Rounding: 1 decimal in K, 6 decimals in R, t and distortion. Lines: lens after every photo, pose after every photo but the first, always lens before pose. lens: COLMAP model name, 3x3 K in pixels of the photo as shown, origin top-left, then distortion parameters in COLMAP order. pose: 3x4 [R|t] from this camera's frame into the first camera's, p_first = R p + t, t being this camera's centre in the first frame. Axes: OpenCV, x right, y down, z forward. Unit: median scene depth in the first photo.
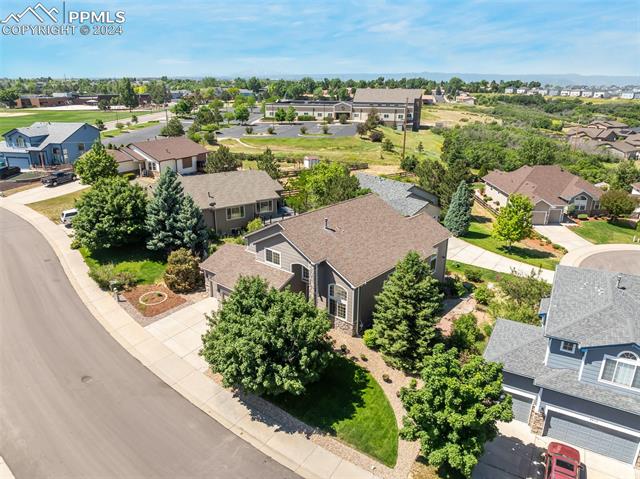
lens RADIAL K [[445.0, 0, 320.0], [0, 445.0, 239.5], [0, 0, 1]] dist [-0.038842, 0.003242]
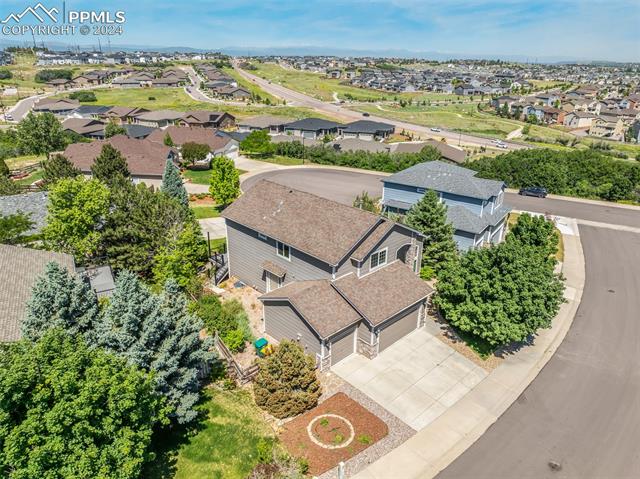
lens RADIAL K [[445.0, 0, 320.0], [0, 445.0, 239.5], [0, 0, 1]] dist [-0.038842, 0.003242]
pose [[0.115869, -0.385419, 0.915438, -0.592400], [0.317268, 0.887725, 0.333594, -0.210301], [-0.941231, 0.251786, 0.225141, 0.596086]]
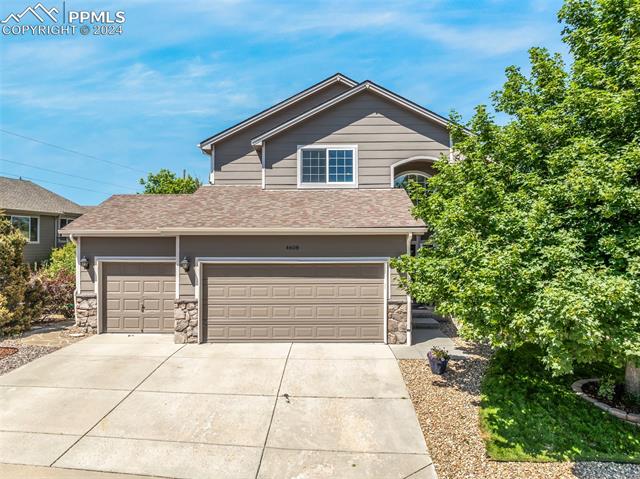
lens RADIAL K [[455.0, 0, 320.0], [0, 455.0, 239.5], [0, 0, 1]] dist [-0.040743, -0.001080]
pose [[0.776608, 0.003901, 0.629973, -0.239004], [0.211238, 0.940479, -0.266229, 0.135607], [-0.593514, 0.339830, 0.729559, 0.485001]]
